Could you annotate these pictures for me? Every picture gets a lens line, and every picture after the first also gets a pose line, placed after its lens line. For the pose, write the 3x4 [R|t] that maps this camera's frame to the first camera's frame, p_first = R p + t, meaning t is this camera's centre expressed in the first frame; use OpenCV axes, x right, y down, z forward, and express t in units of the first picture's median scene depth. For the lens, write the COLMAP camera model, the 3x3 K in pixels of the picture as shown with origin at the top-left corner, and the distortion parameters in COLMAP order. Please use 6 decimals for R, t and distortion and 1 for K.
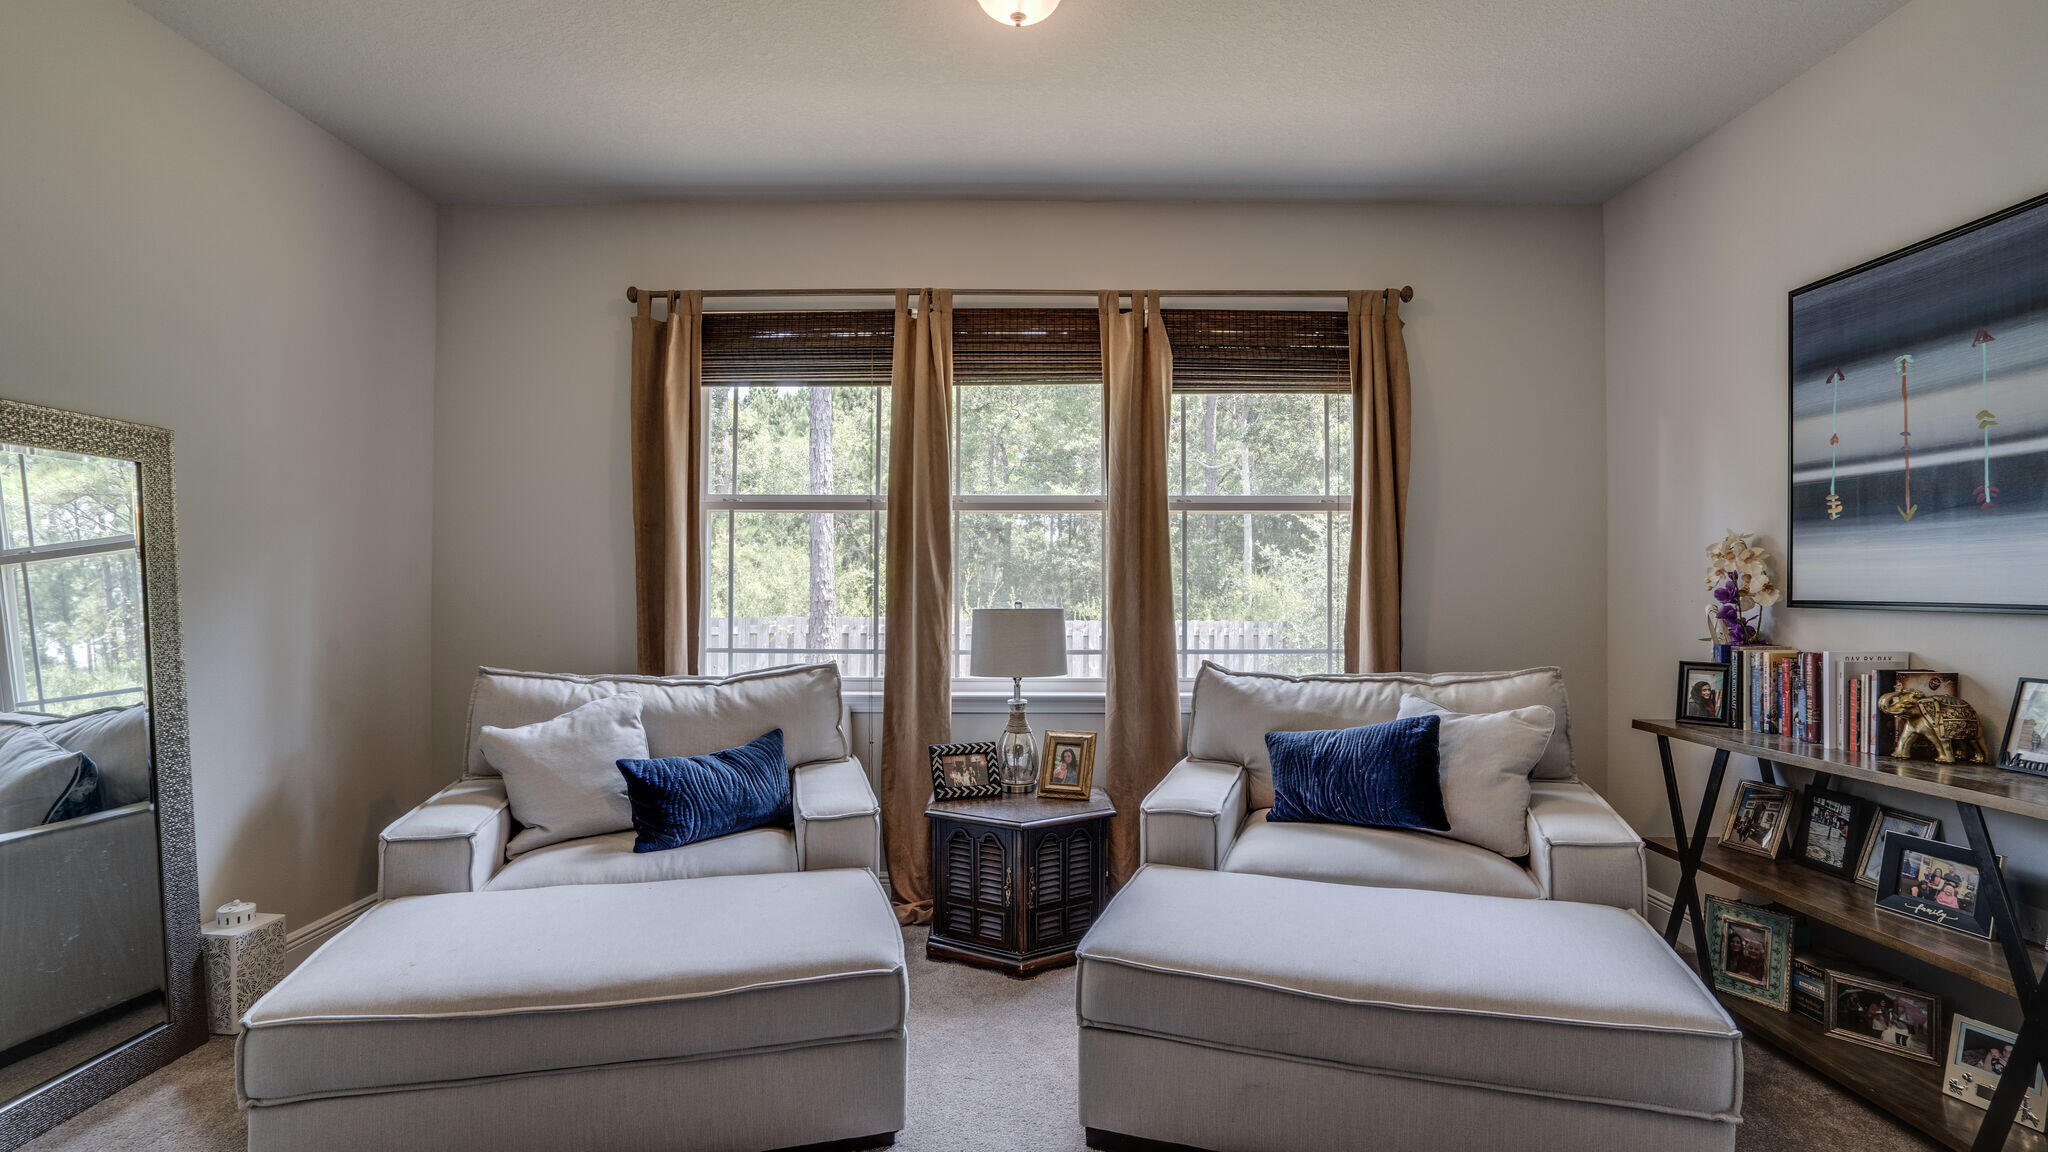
lens RADIAL K [[951.8, 0, 1033.6], [0, 951.8, 583.9], [0, 0, 1]] dist [-0.040098, 0.014585]
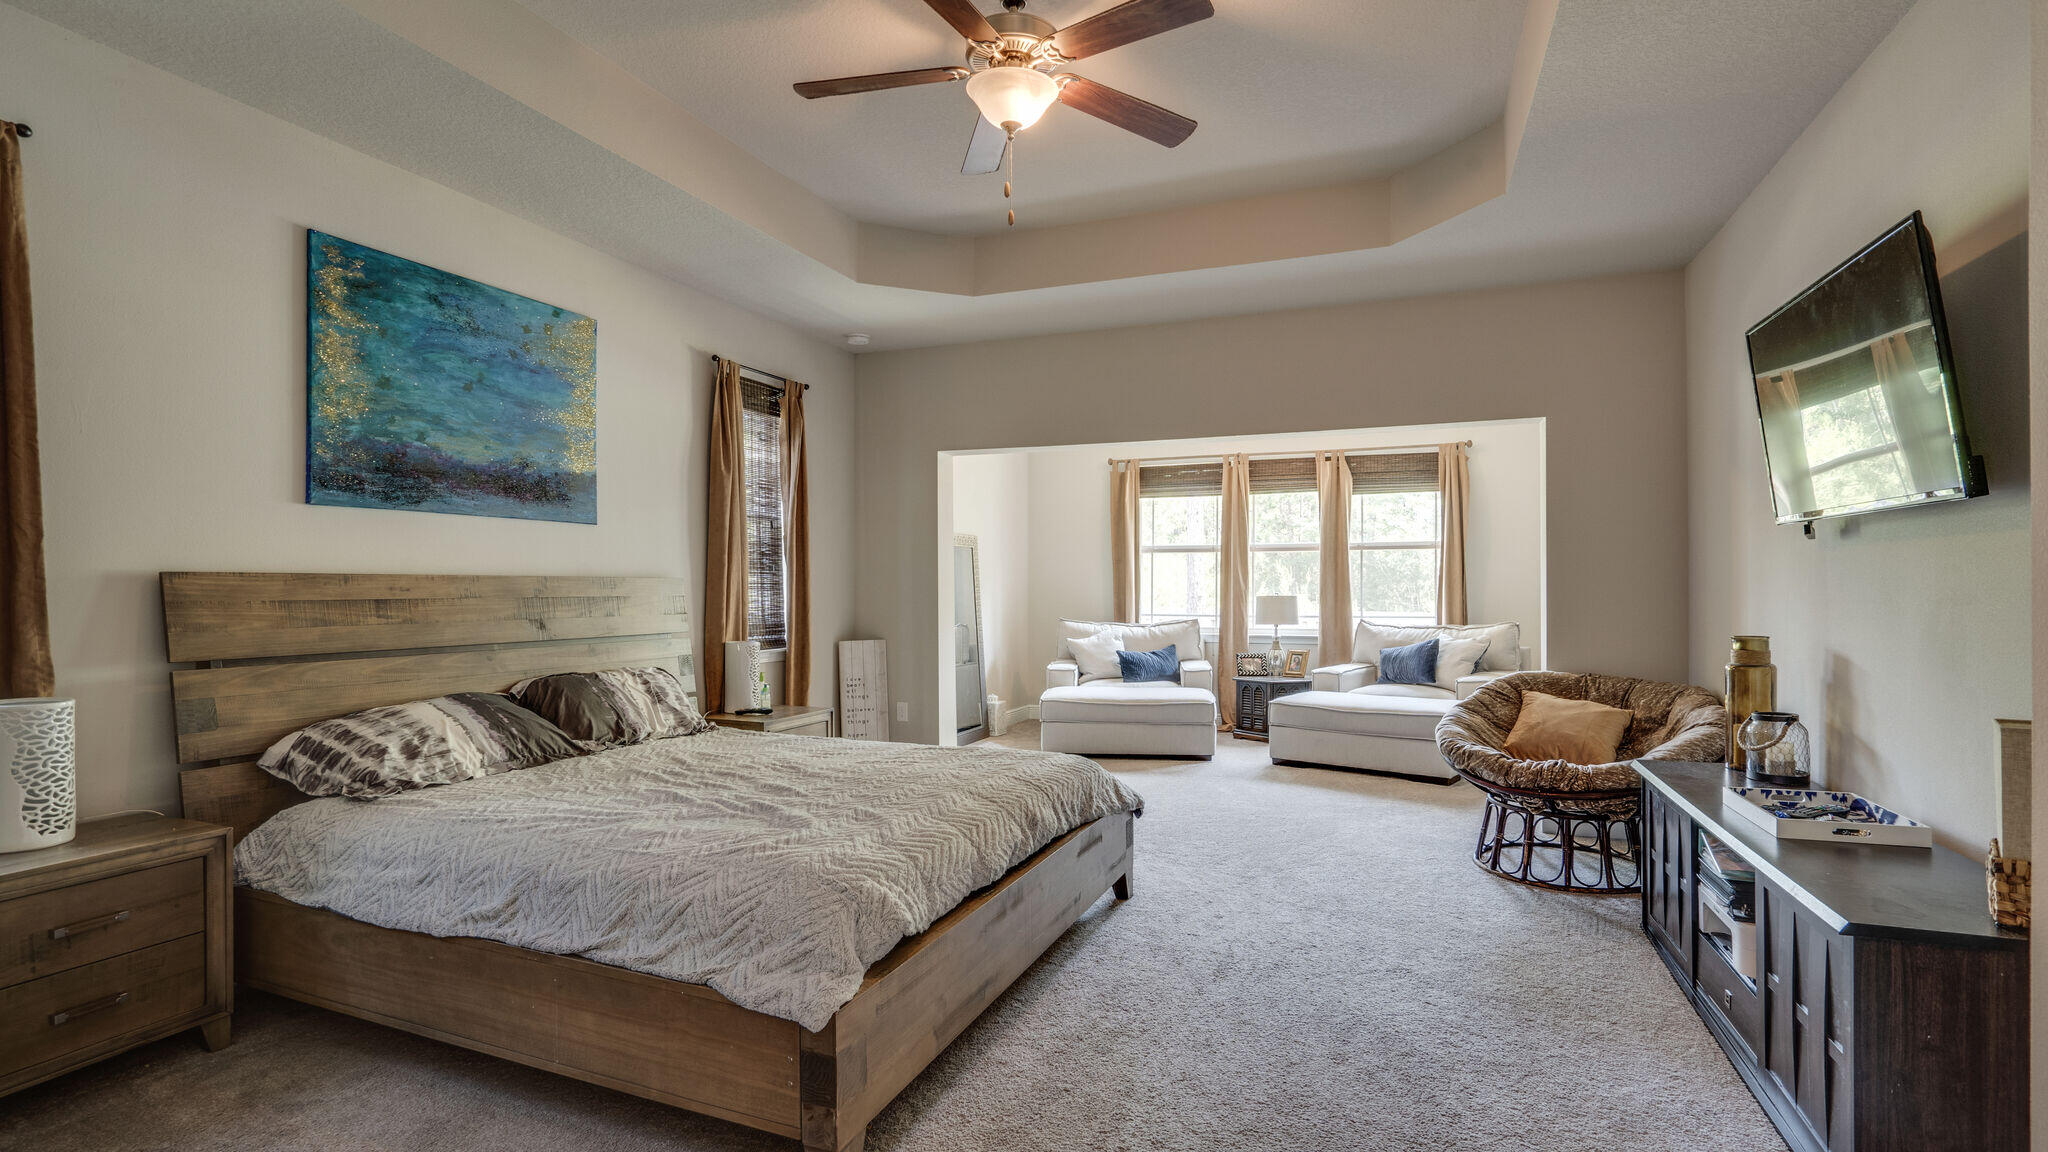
lens RADIAL K [[951.8, 0, 1029.0], [0, 951.8, 578.2], [0, 0, 1]] dist [-0.040098, 0.014585]
pose [[0.922438, -0.005592, -0.386105, 0.313452], [0.005437, 0.999984, -0.001494, -0.015504], [0.386107, -0.000721, 0.922454, -1.320030]]
